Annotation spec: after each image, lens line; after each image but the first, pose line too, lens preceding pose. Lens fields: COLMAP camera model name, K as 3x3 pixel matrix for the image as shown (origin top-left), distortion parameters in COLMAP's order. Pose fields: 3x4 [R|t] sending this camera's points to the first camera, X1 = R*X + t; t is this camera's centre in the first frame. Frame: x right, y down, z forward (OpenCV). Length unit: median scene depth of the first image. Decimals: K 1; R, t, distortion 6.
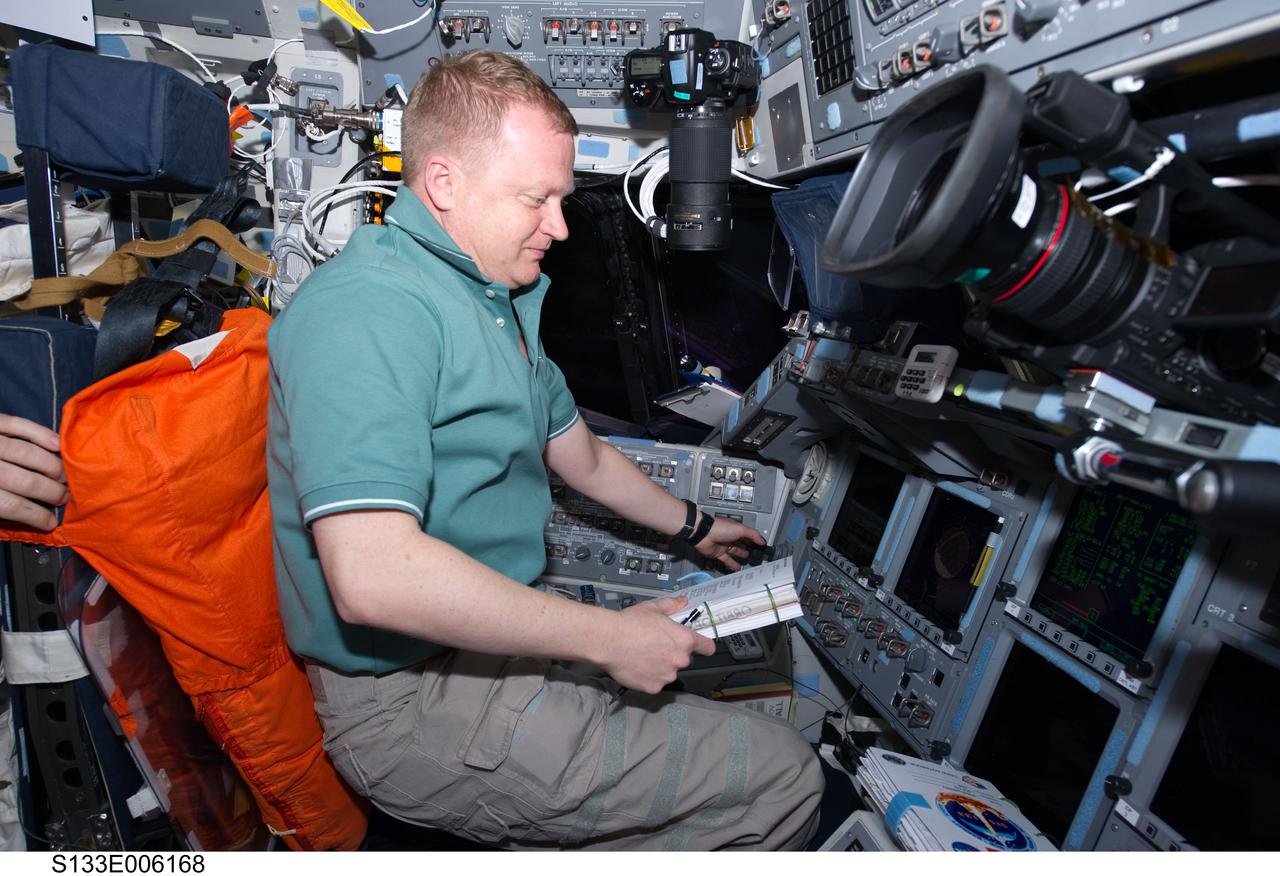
lens RADIAL K [[832.0, 0, 639.4], [0, 832.0, 424.6], [0, 0, 1]] dist [0.003066, -0.000076]
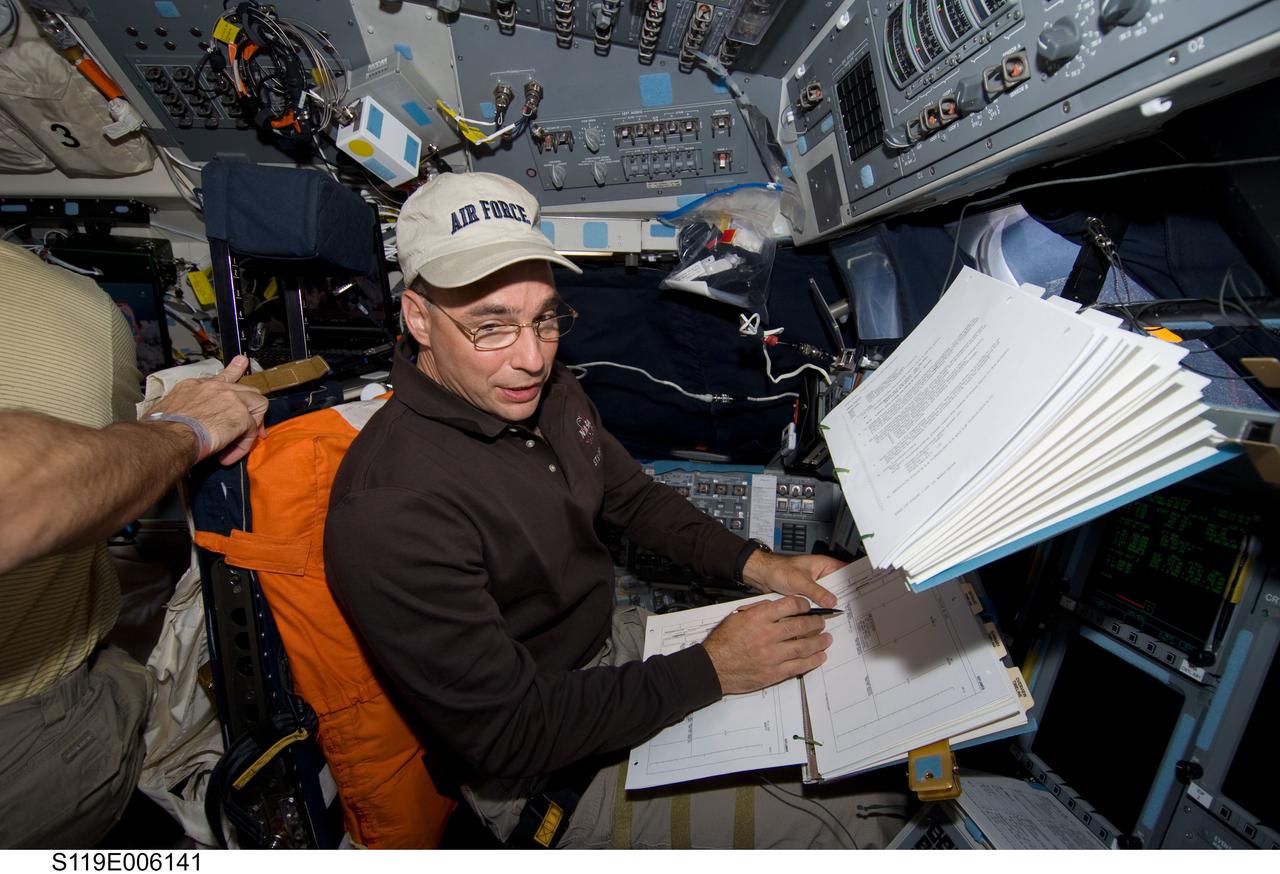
lens RADIAL K [[654.4, 0, 640.0], [0, 654.4, 437.0], [0, 0, 1]] dist [0.023625, -0.033612]
pose [[0.991880, -0.059797, -0.112241, 0.002518], [0.056665, 0.997915, -0.030886, -0.000763], [0.113854, 0.024275, 0.993201, 0.077257]]
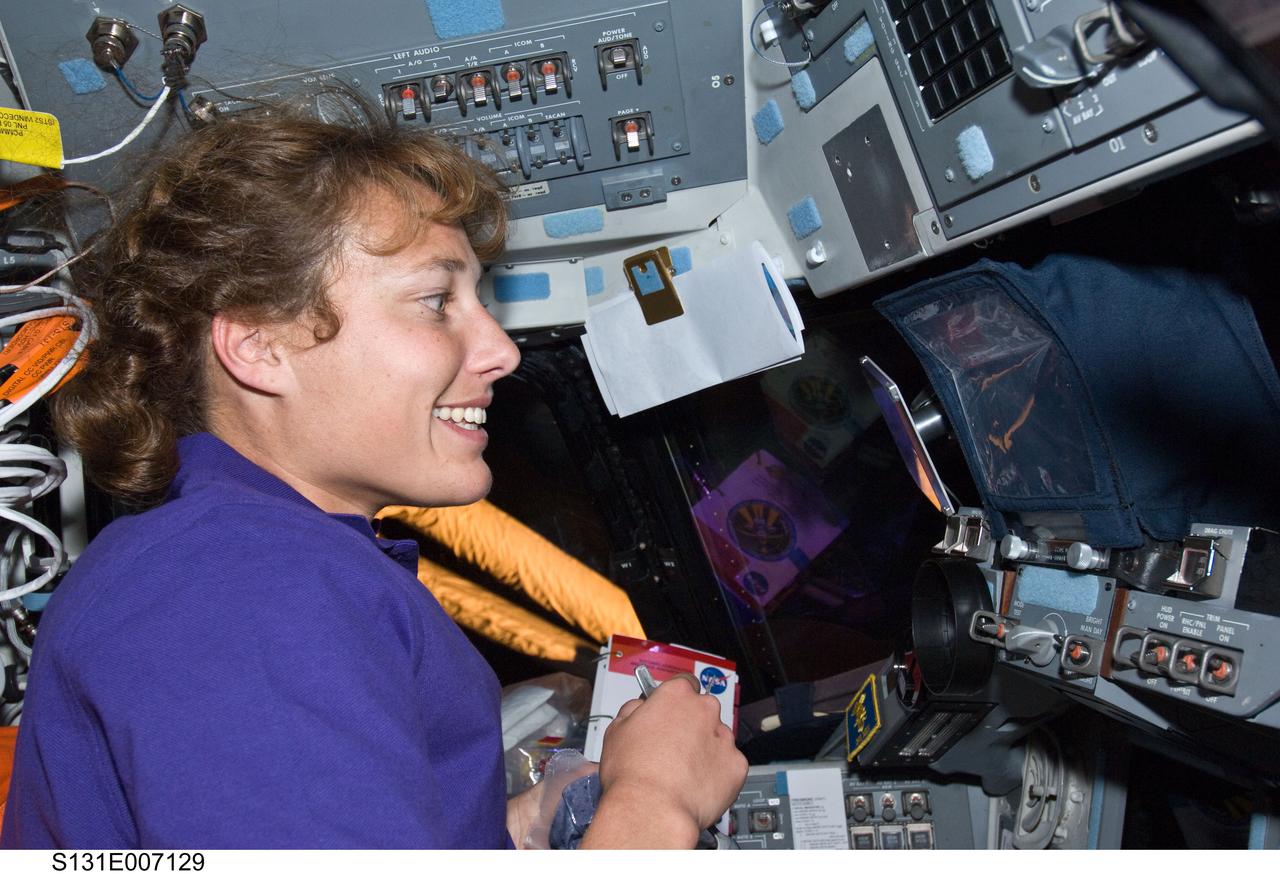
lens RADIAL K [[1265.6, 0, 640.0], [0, 1265.6, 437.0], [0, 0, 1]] dist [0.020118, -0.001025]
pose [[0.981490, -0.191383, -0.007060, 0.015686], [0.187575, 0.968092, -0.166174, -0.137184], [0.038637, 0.161774, 0.986071, 0.320779]]
